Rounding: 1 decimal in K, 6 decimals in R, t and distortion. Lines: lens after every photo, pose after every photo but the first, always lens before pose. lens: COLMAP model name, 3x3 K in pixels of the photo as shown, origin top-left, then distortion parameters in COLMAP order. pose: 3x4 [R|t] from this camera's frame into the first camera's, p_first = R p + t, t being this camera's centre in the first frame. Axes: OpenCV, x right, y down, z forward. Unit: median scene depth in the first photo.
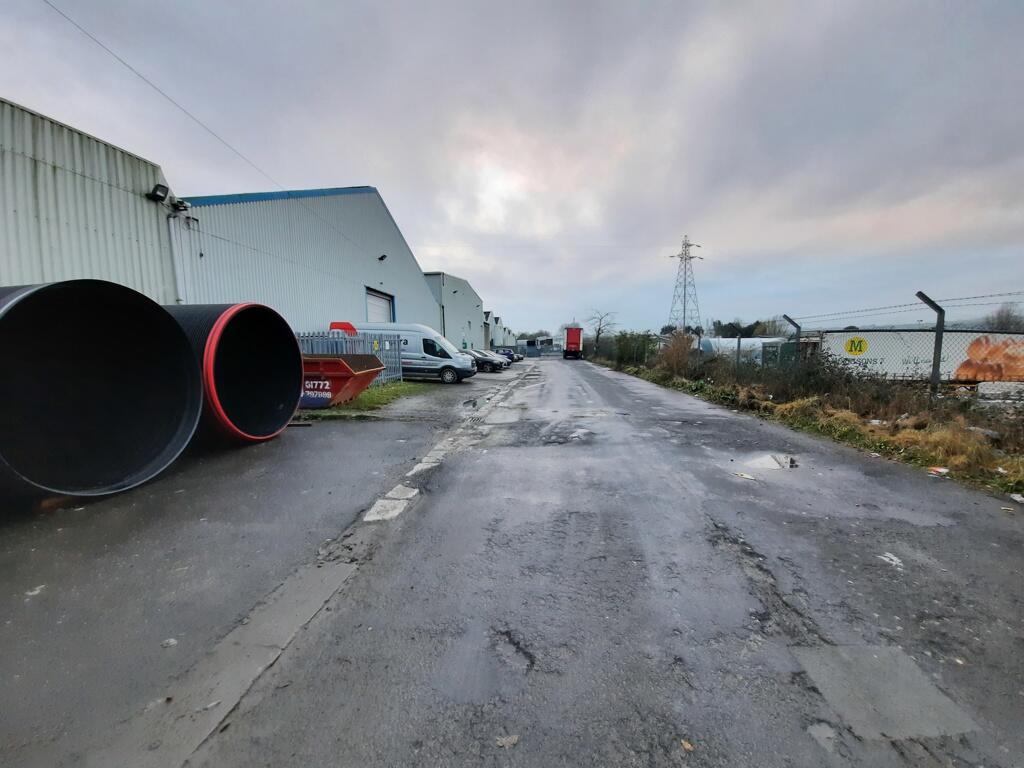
lens RADIAL K [[402.7, 0, 518.0], [0, 402.7, 391.8], [0, 0, 1]] dist [0.007834, -0.013595]
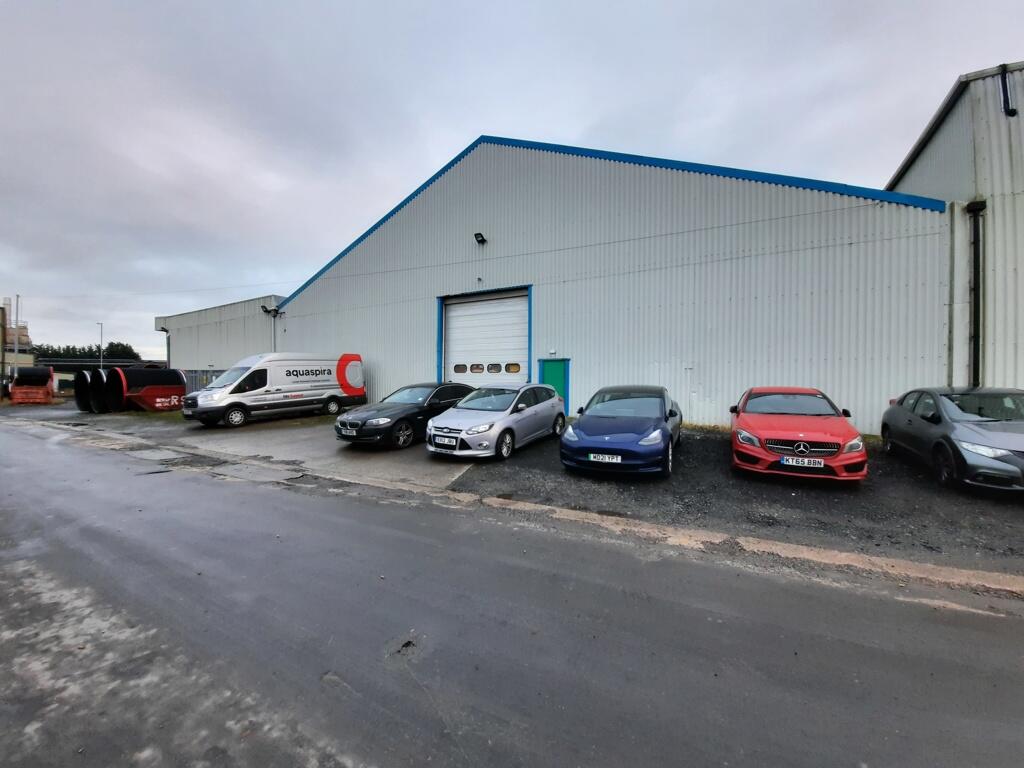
lens RADIAL K [[402.7, 0, 518.0], [0, 402.7, 391.8], [0, 0, 1]] dist [0.007834, -0.013595]
pose [[-0.408003, 0.045759, -0.911833, 0.480823], [-0.084324, 0.992585, 0.087542, -0.317162], [0.909078, 0.112607, -0.401119, 2.779264]]
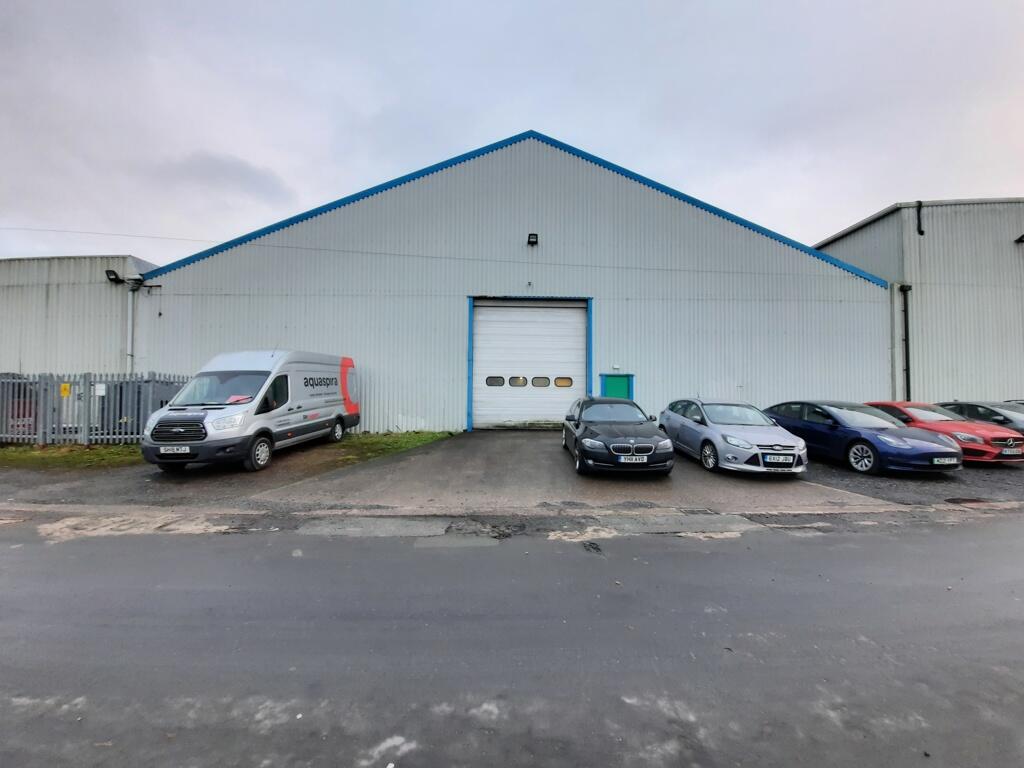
lens RADIAL K [[402.7, 0, 518.0], [0, 402.7, 391.8], [0, 0, 1]] dist [0.007834, -0.013595]
pose [[0.111128, 0.007756, -0.993776, 0.501641], [-0.109141, 0.994016, -0.004447, -0.227093], [0.987795, 0.108956, 0.111309, 1.950960]]
